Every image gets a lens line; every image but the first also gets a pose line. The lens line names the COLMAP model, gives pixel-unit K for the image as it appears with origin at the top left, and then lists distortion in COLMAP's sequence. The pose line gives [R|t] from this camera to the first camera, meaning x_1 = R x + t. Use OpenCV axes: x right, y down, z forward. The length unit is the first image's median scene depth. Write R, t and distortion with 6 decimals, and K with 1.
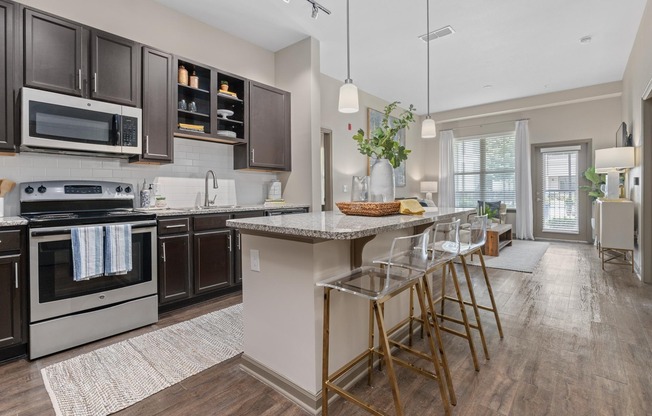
lens RADIAL K [[300.1, 0, 330.5], [0, 300.1, 194.2], [0, 0, 1]] dist [-0.016617, 0.000142]
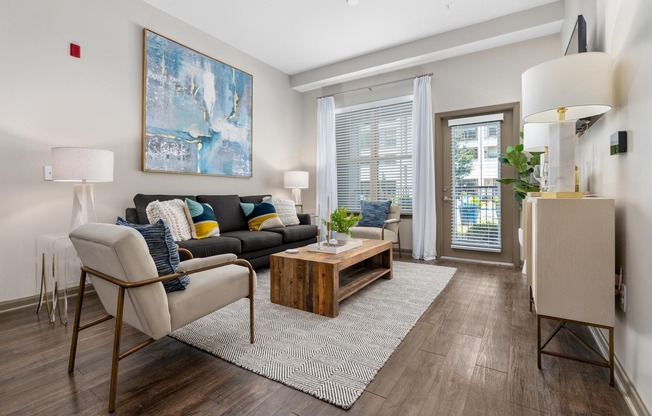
lens RADIAL K [[300.1, 0, 325.9], [0, 300.1, 192.2], [0, 0, 1]] dist [-0.016617, 0.000142]
pose [[0.990345, 0.005858, 0.138504, 0.379602], [-0.004204, 0.999916, -0.012232, 0.014639], [-0.138564, 0.011532, 0.990286, 0.421595]]
